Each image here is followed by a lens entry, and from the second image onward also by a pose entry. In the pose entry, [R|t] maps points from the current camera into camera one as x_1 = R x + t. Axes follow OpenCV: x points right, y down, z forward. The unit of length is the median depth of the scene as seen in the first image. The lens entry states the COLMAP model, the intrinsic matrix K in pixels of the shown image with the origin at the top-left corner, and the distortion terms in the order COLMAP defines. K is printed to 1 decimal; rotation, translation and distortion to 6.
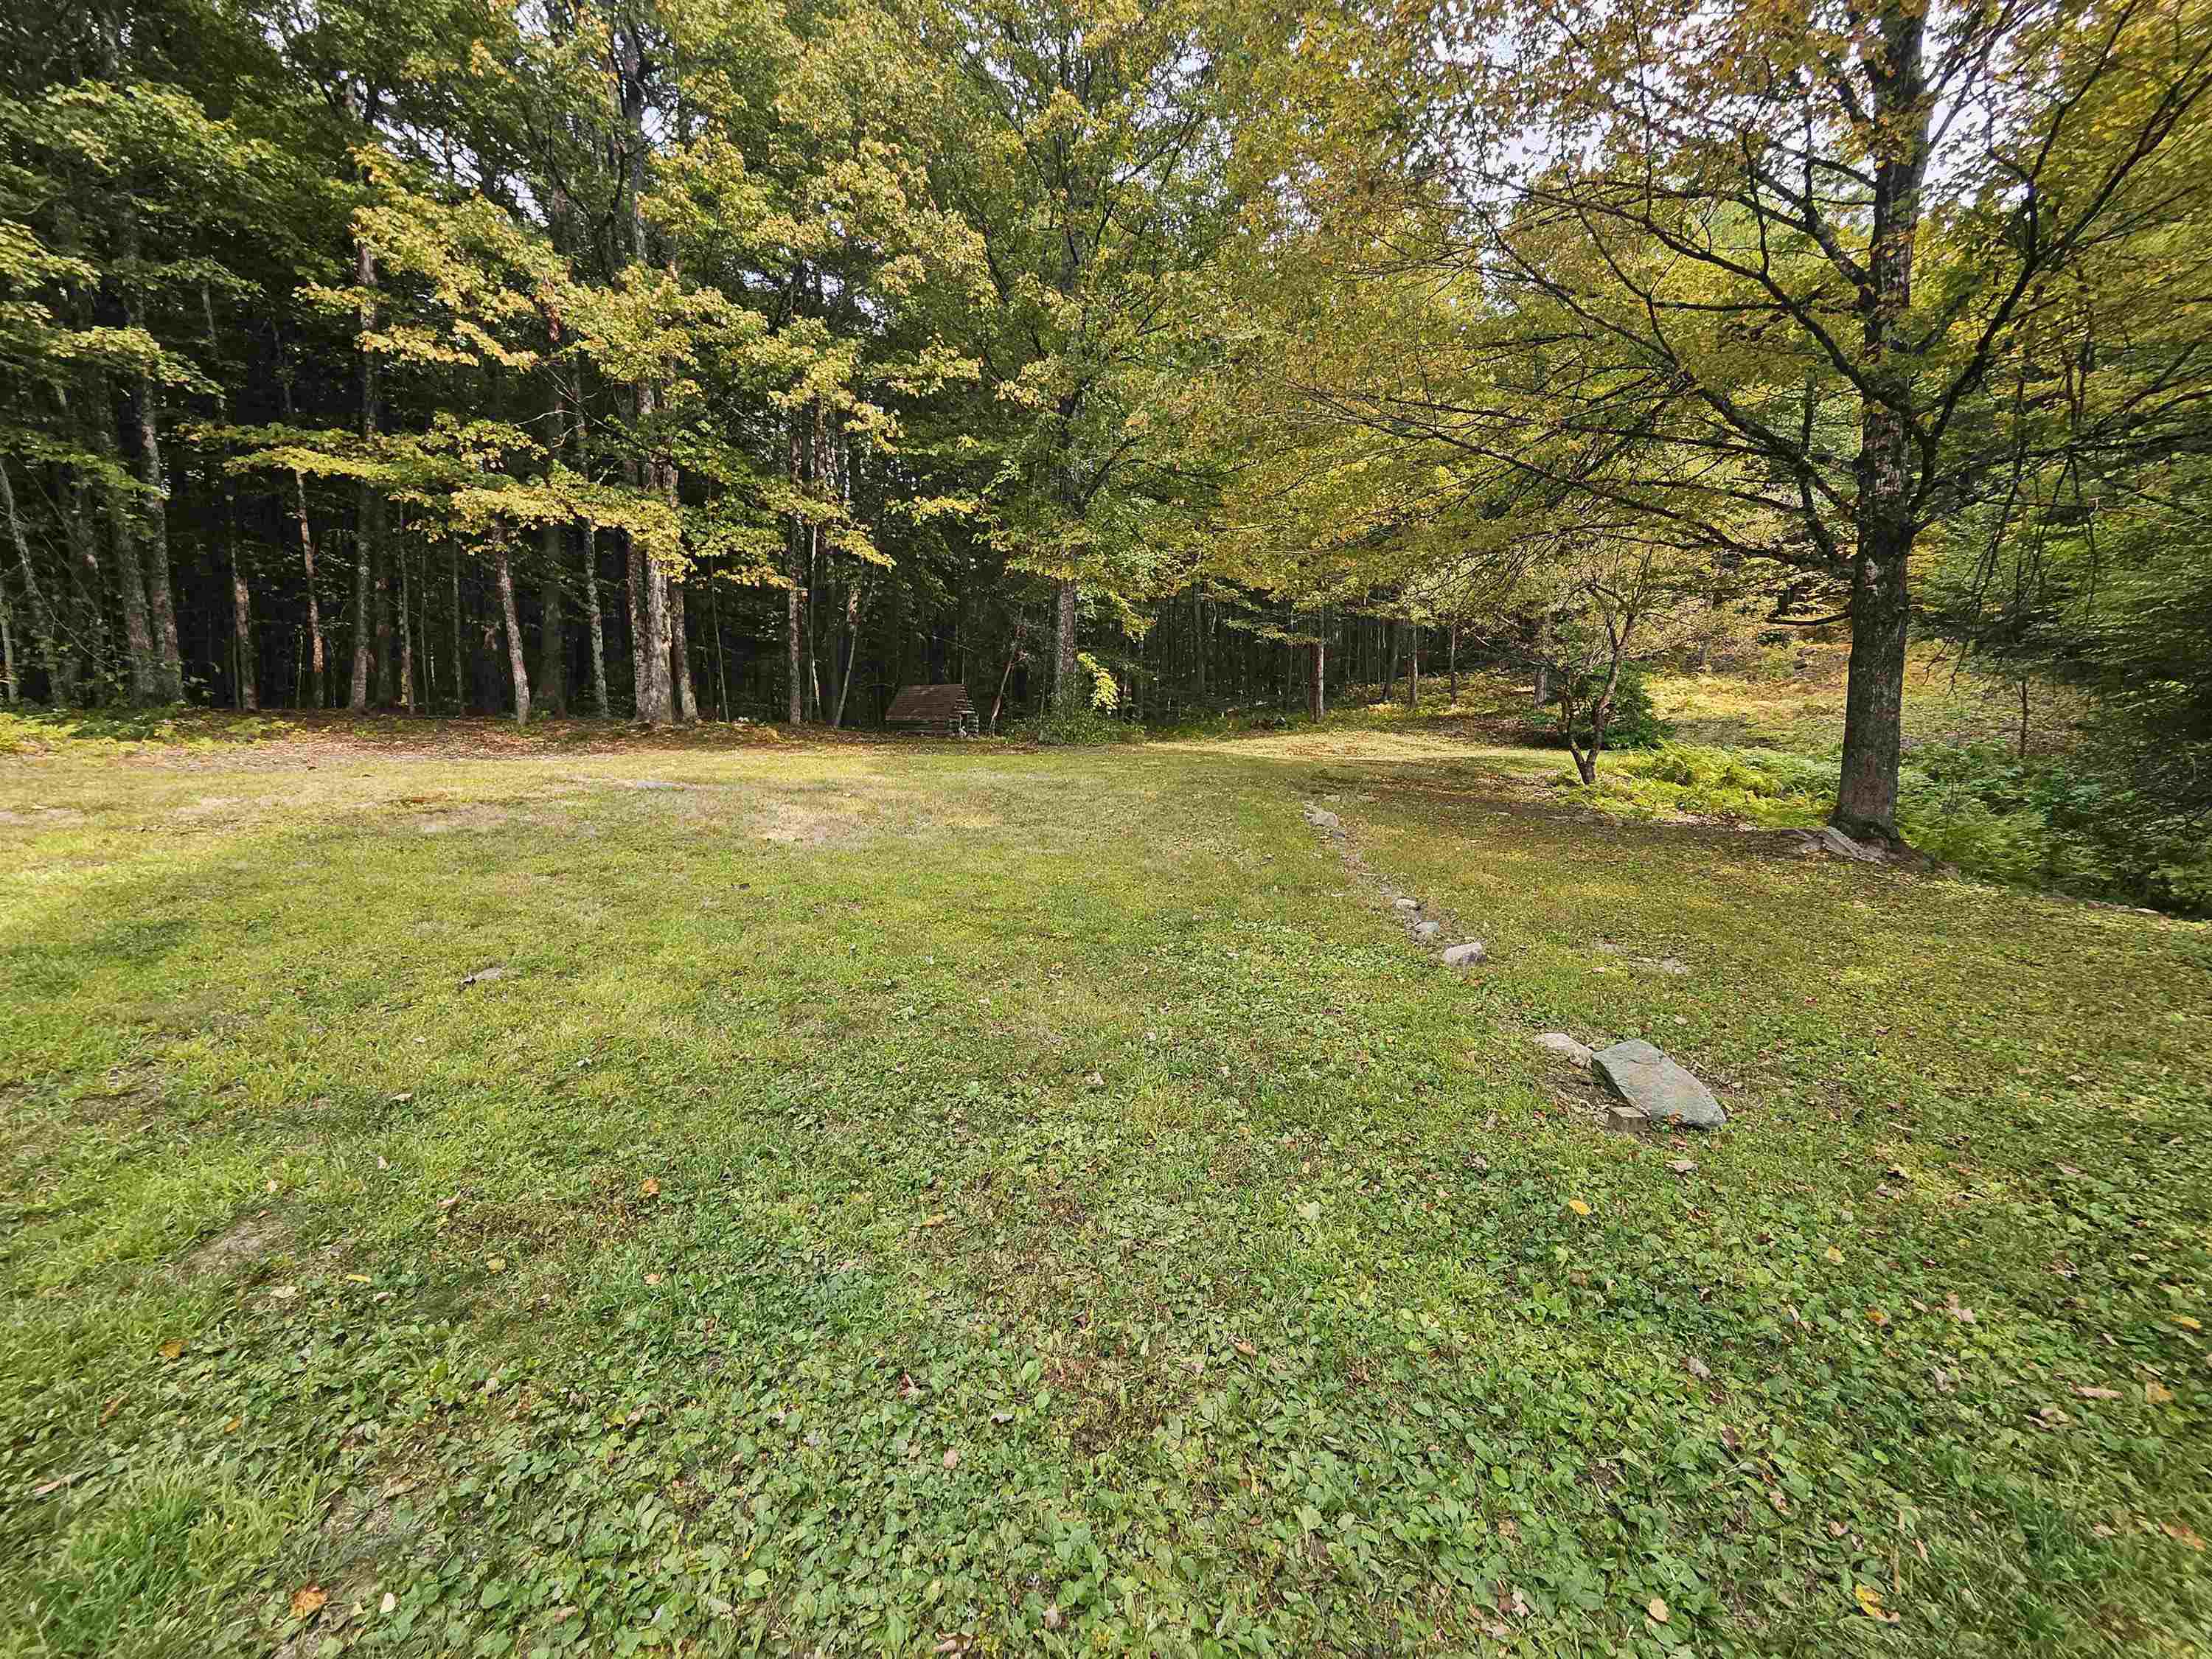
lens RADIAL K [[877.6, 0, 1094.2], [0, 877.6, 824.3], [0, 0, 1]] dist [-0.002876, -0.000399]
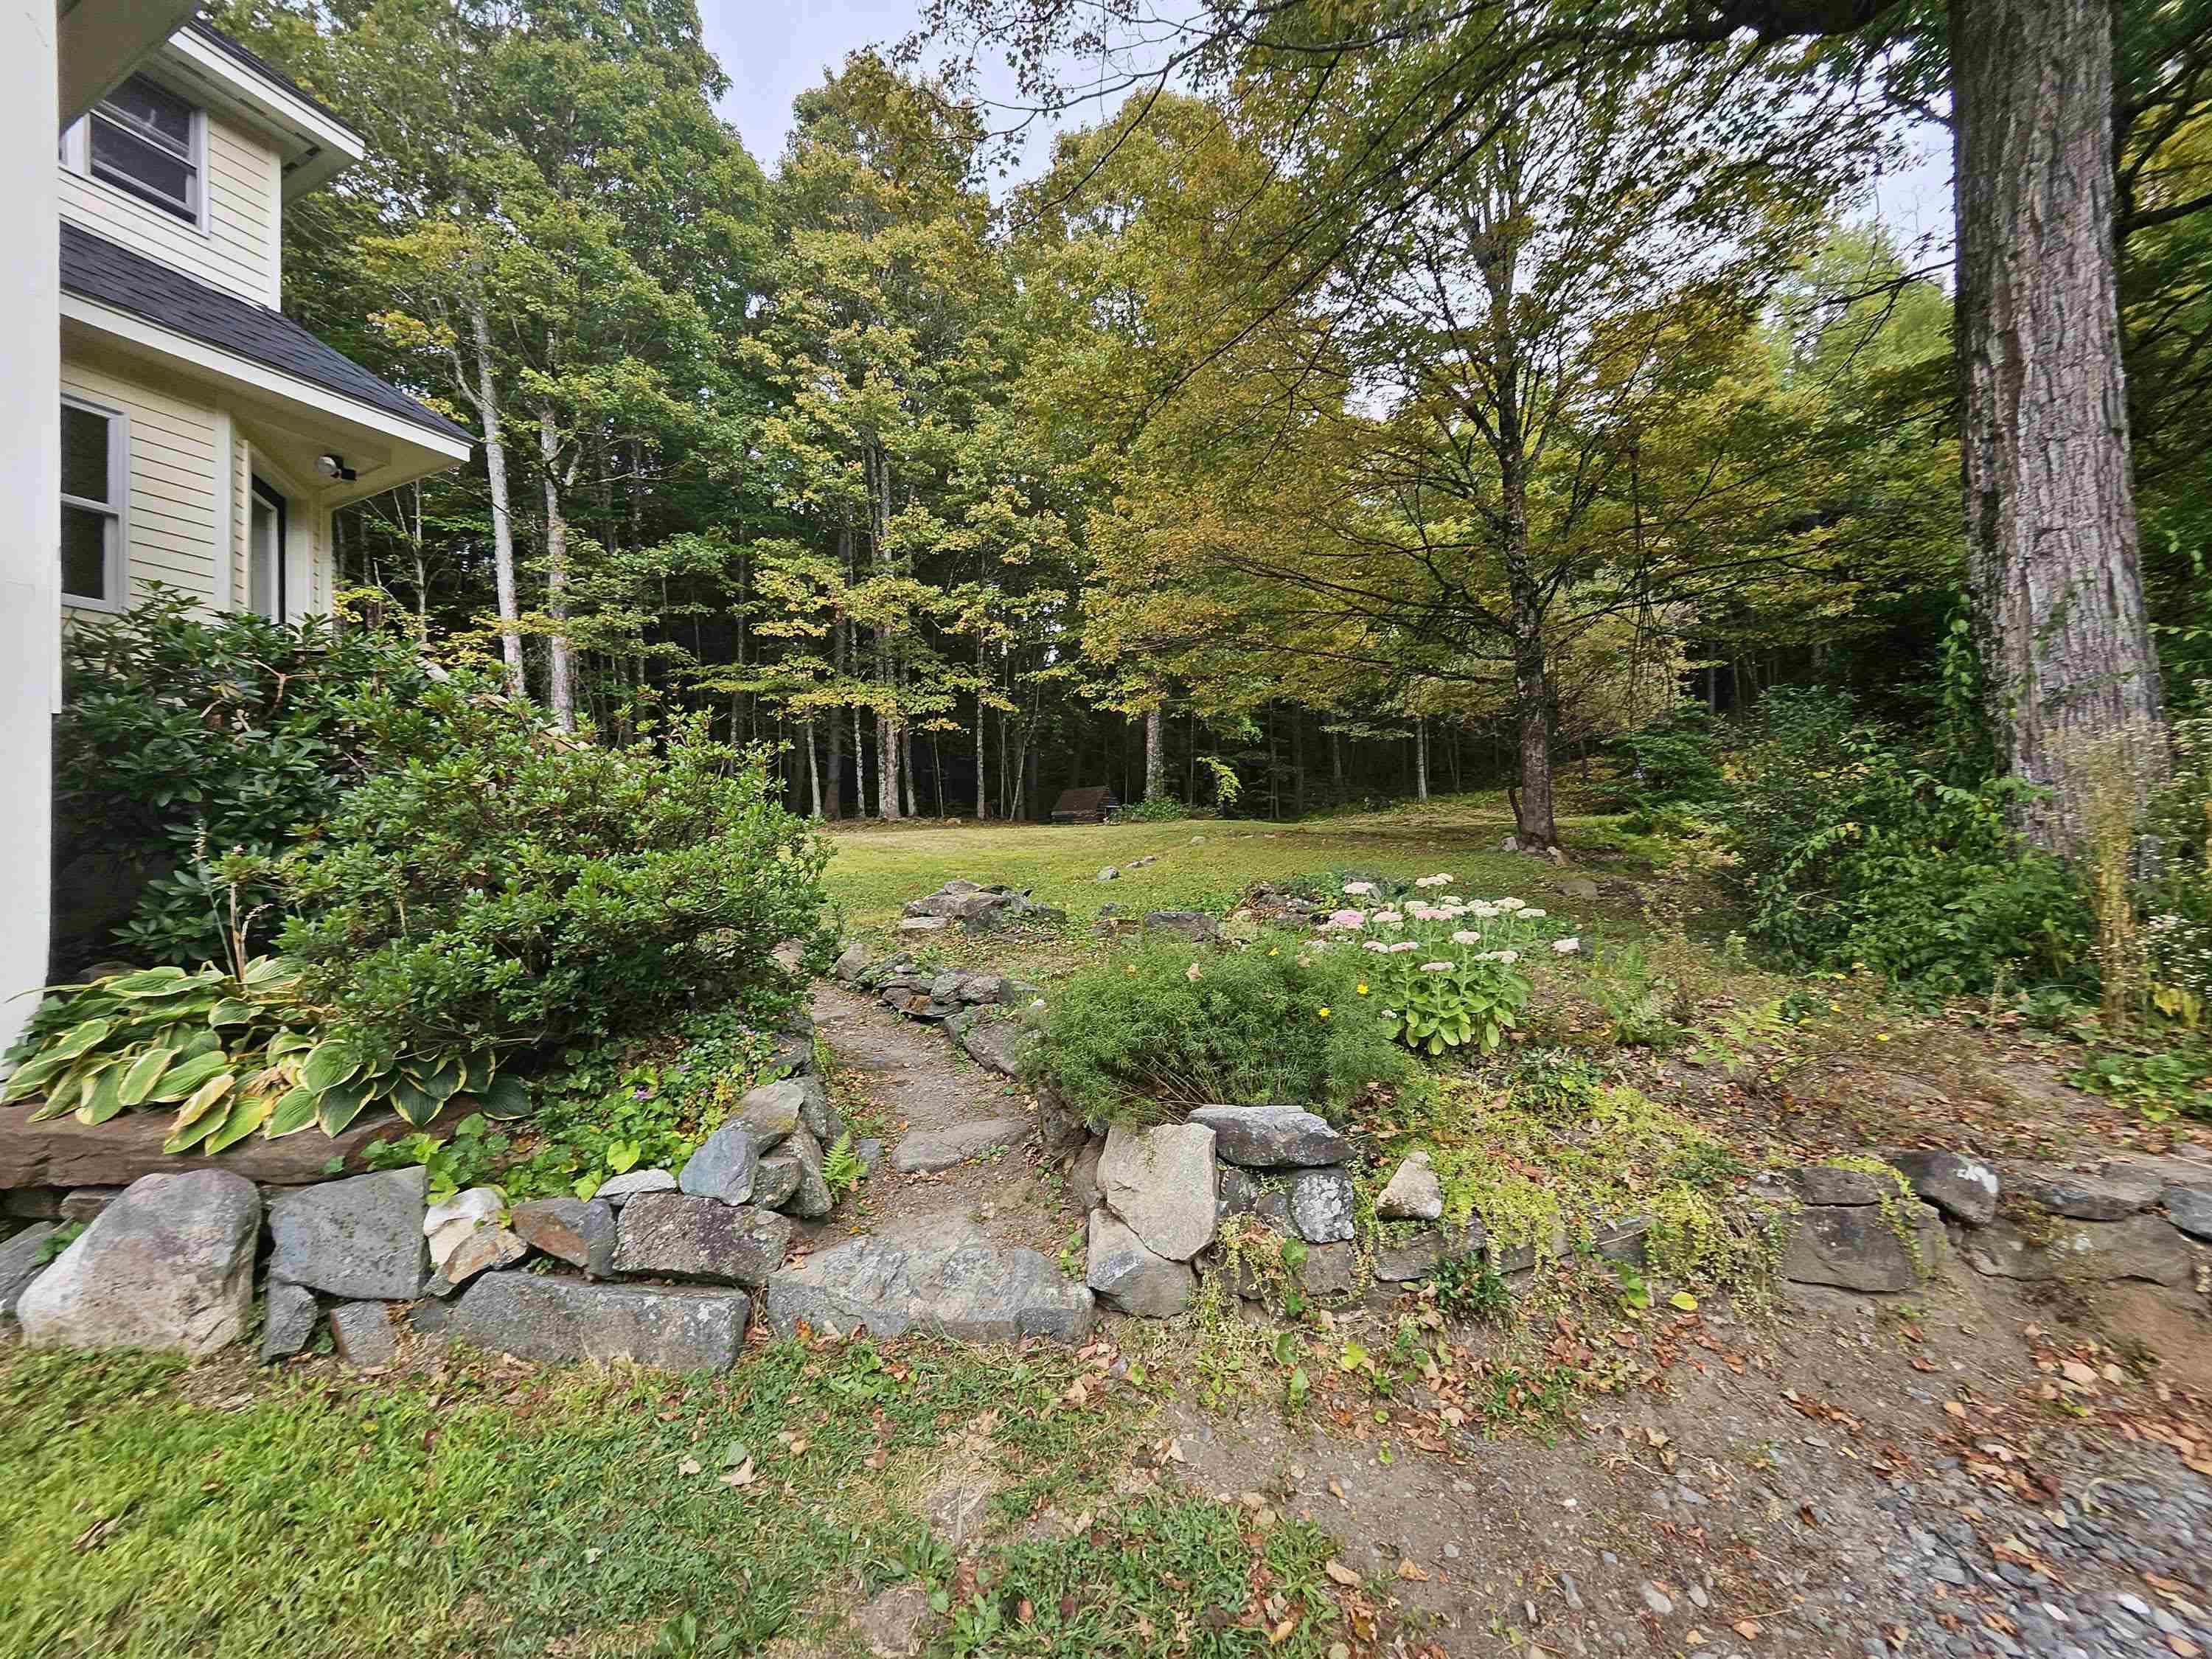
lens RADIAL K [[877.6, 0, 1101.2], [0, 877.6, 822.7], [0, 0, 1]] dist [-0.002876, -0.000399]
pose [[0.966398, -0.043263, -0.253383, 0.372450], [0.009553, 0.991099, -0.132786, 0.149436], [0.256872, 0.125904, 0.958209, -0.581487]]
